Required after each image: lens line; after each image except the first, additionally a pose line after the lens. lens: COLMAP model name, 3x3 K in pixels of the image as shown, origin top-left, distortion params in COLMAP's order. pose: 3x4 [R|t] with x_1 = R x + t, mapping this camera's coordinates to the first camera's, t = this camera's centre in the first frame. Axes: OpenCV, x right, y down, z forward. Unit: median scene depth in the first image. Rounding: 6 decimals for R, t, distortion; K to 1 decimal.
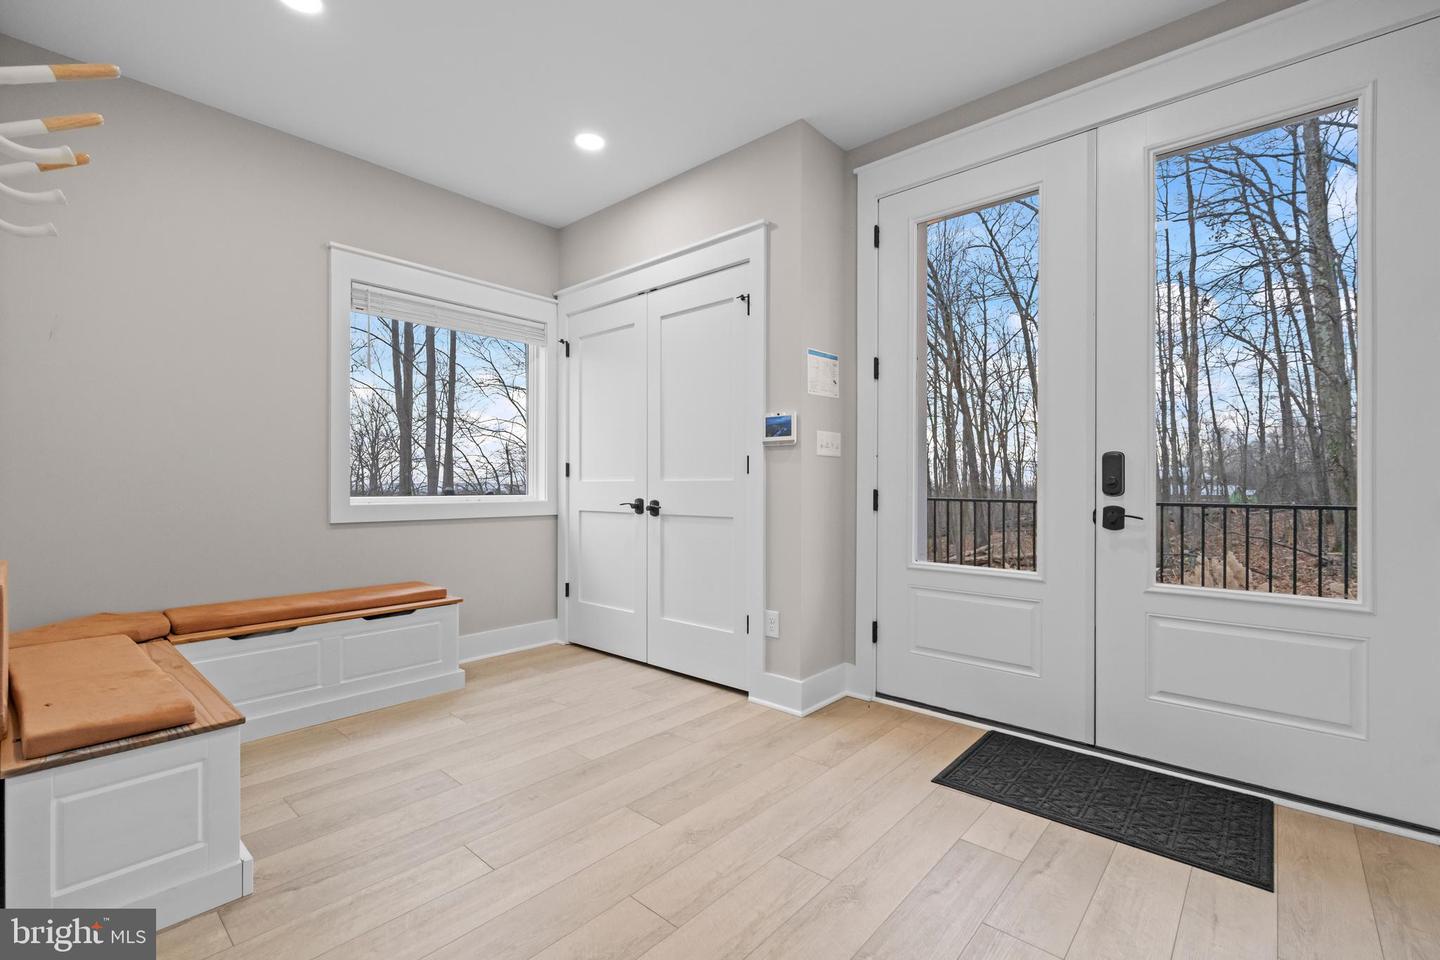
lens RADIAL K [[630.6, 0, 718.4], [0, 630.6, 484.6], [0, 0, 1]] dist [0.000519, 0.000020]
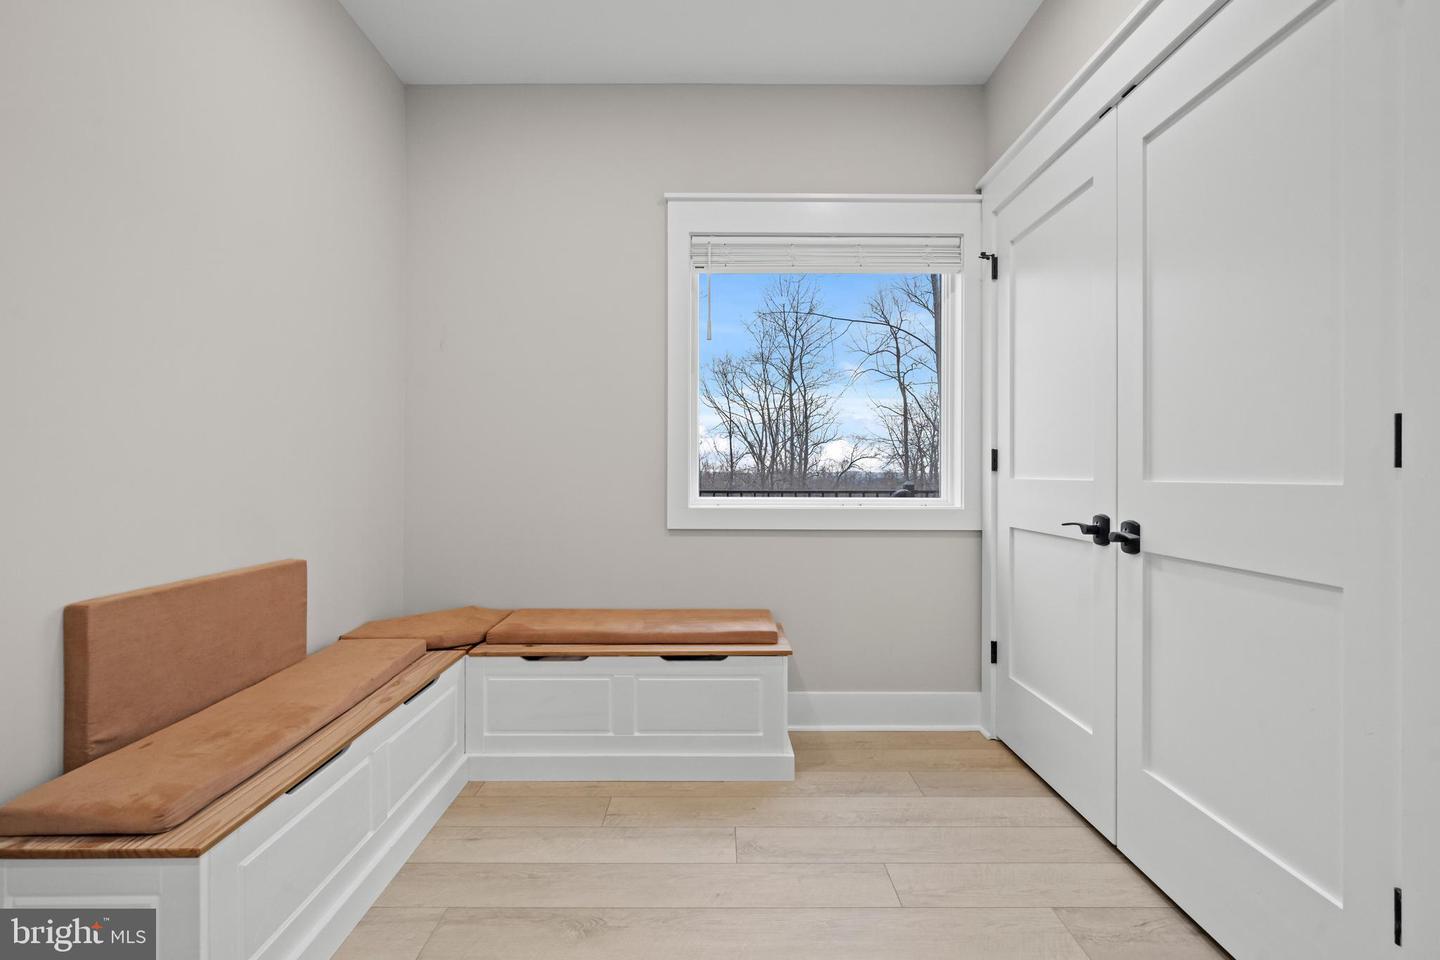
lens RADIAL K [[624.7, 0, 722.9], [0, 624.7, 471.1], [0, 0, 1]] dist [-0.000223, 0.000523]
pose [[0.666189, 0.000090, -0.745783, 0.048591], [-0.001307, 0.999999, -0.001047, -0.013236], [0.745782, 0.001673, 0.666188, 0.443691]]
